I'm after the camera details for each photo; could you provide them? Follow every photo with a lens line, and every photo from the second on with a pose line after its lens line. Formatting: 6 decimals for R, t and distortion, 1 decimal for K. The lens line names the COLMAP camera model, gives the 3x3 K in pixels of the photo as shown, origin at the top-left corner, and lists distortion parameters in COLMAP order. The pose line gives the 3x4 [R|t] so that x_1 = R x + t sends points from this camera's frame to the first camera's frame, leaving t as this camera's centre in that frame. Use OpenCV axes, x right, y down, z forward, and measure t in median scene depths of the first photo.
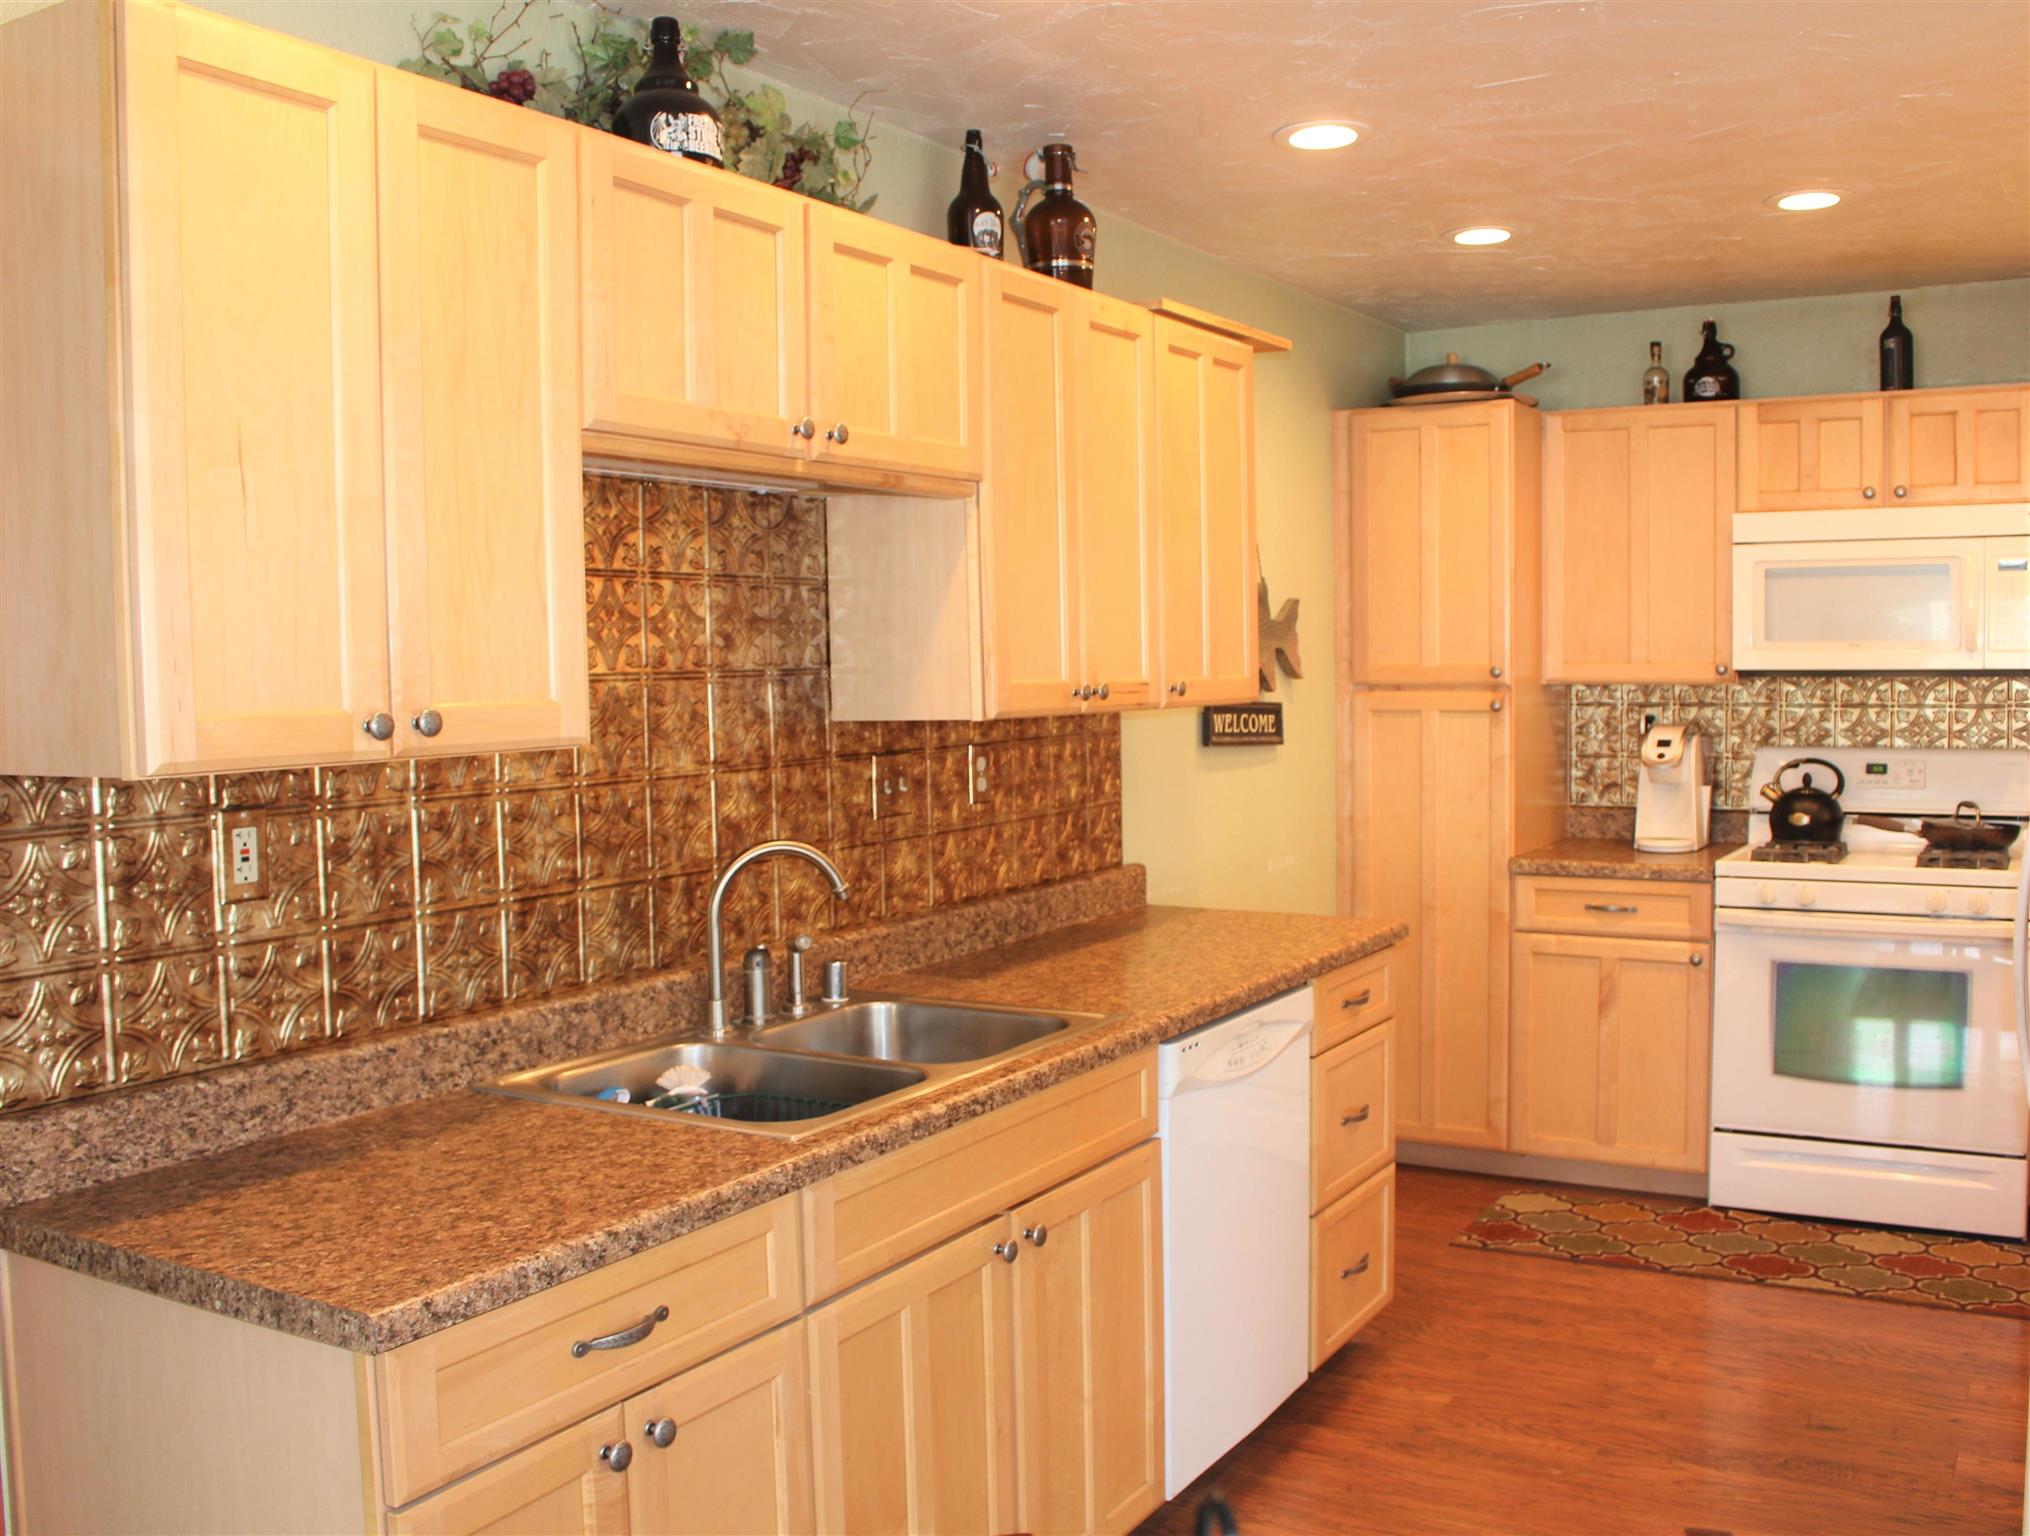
lens RADIAL K [[1965.2, 0, 1019.3], [0, 1965.2, 765.2], [0, 0, 1]] dist [-0.118255, 0.000000]
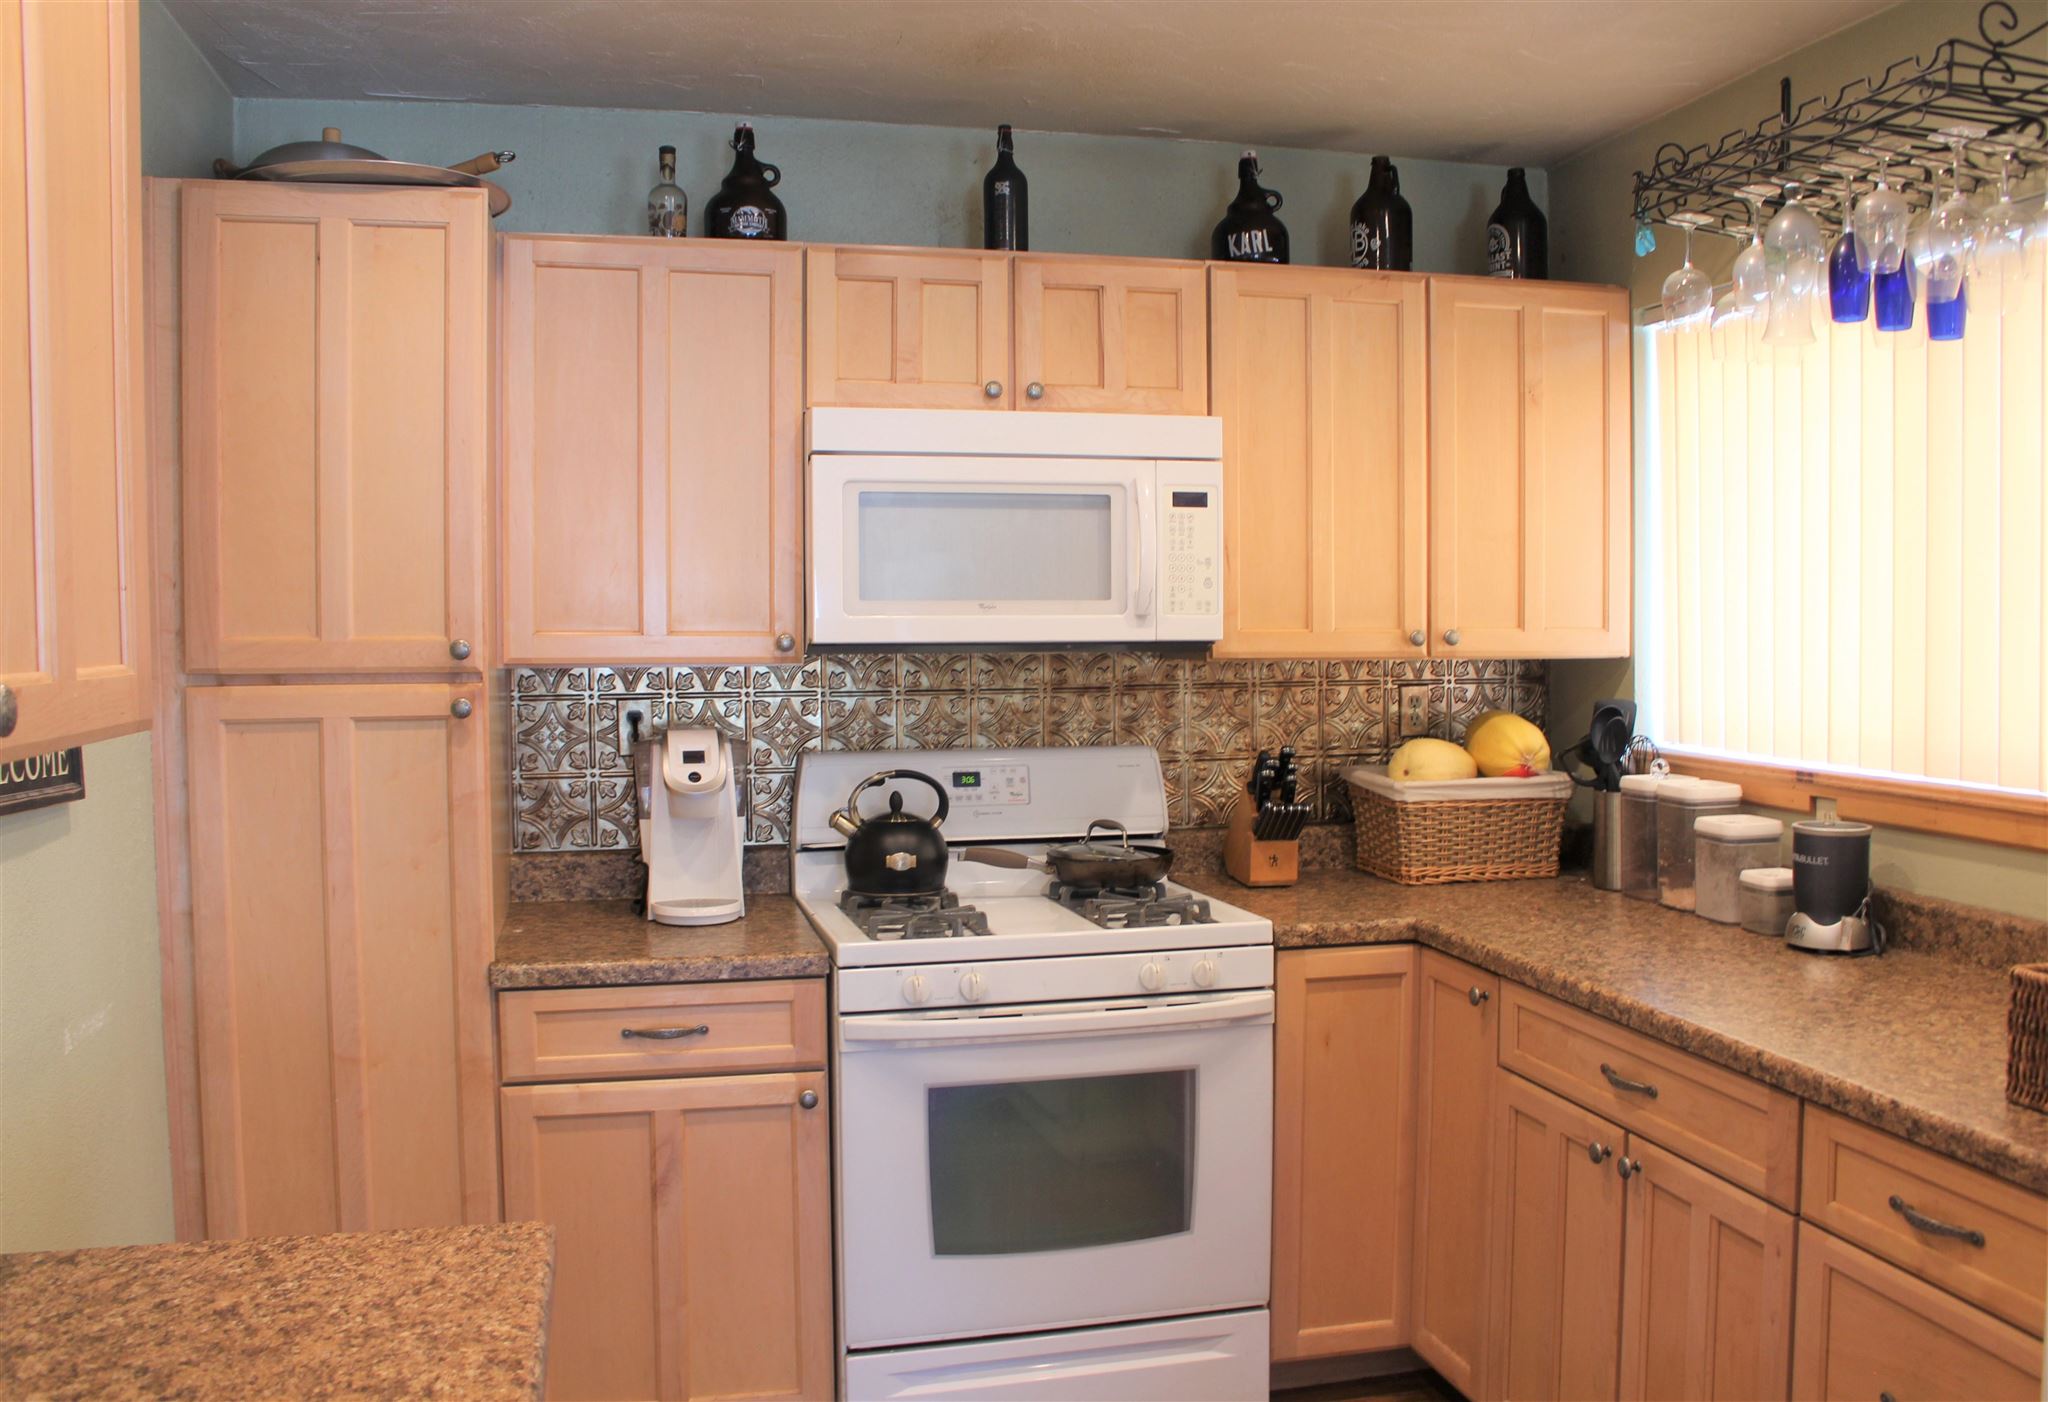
lens RADIAL K [[1701.6, 0, 1010.5], [0, 1701.6, 696.2], [0, 0, 1]] dist [-0.127490, 0.027868]
pose [[0.719198, -0.022281, 0.694448, 0.014494], [0.034791, 0.999387, -0.003966, -0.026230], [-0.693933, 0.027012, 0.719532, 0.525852]]
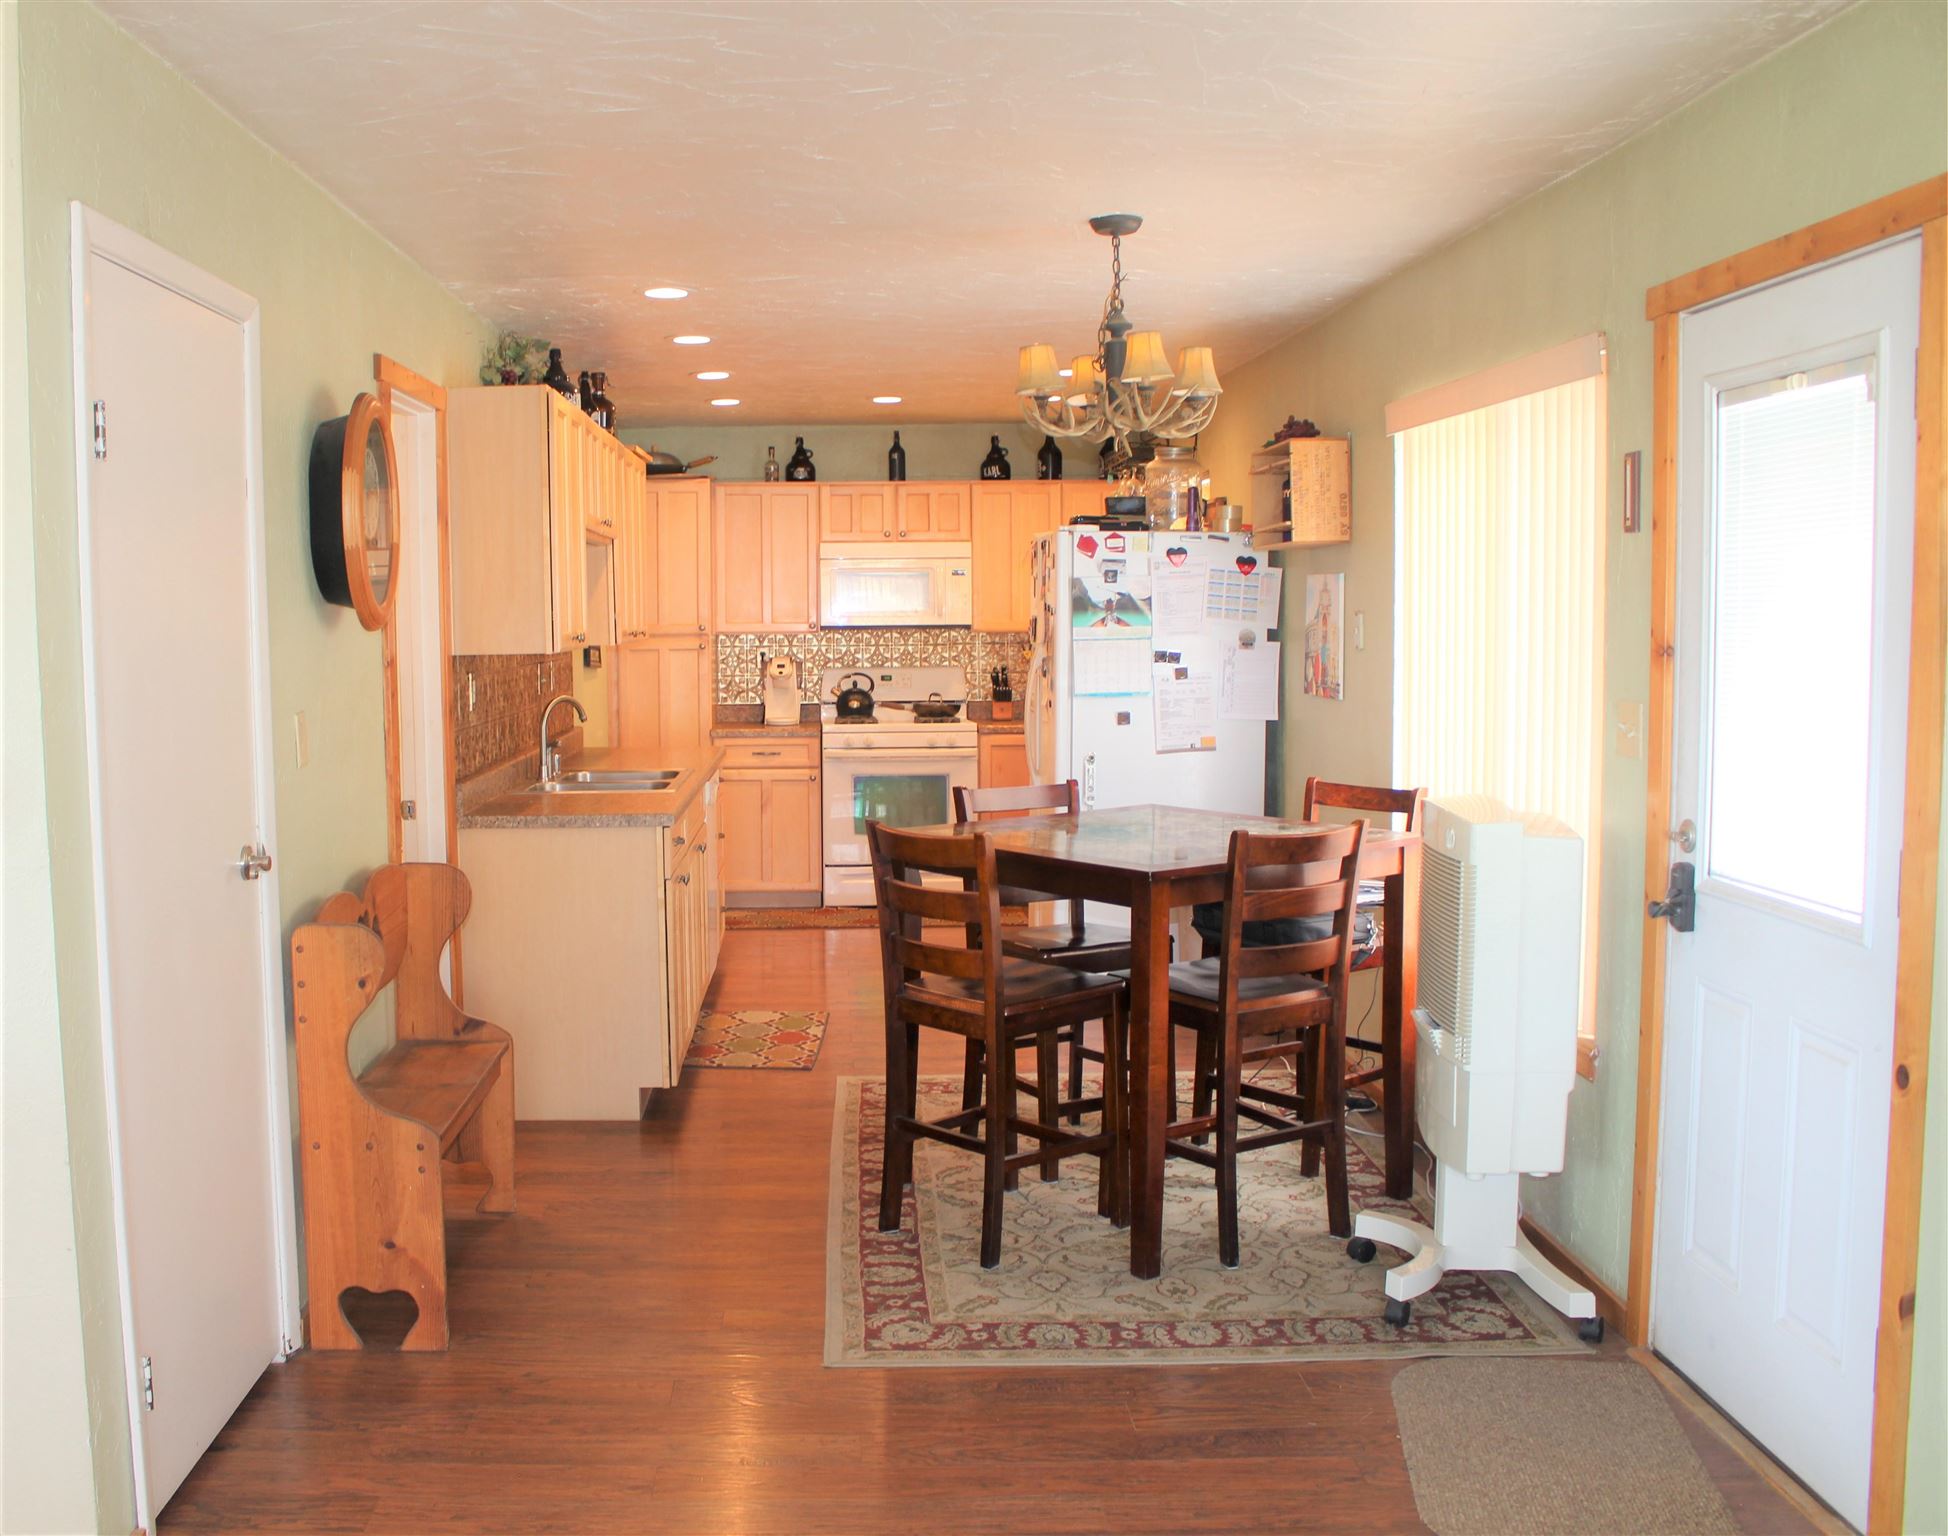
lens RADIAL K [[2112.2, 0, 956.6], [0, 2112.2, 767.2], [0, 0, 1]] dist [-0.175698, 0.000000]
pose [[0.828051, -0.033951, 0.559624, -0.665738], [0.028553, 0.999423, 0.018384, 0.053463], [-0.559925, 0.000756, 0.828543, -0.766923]]
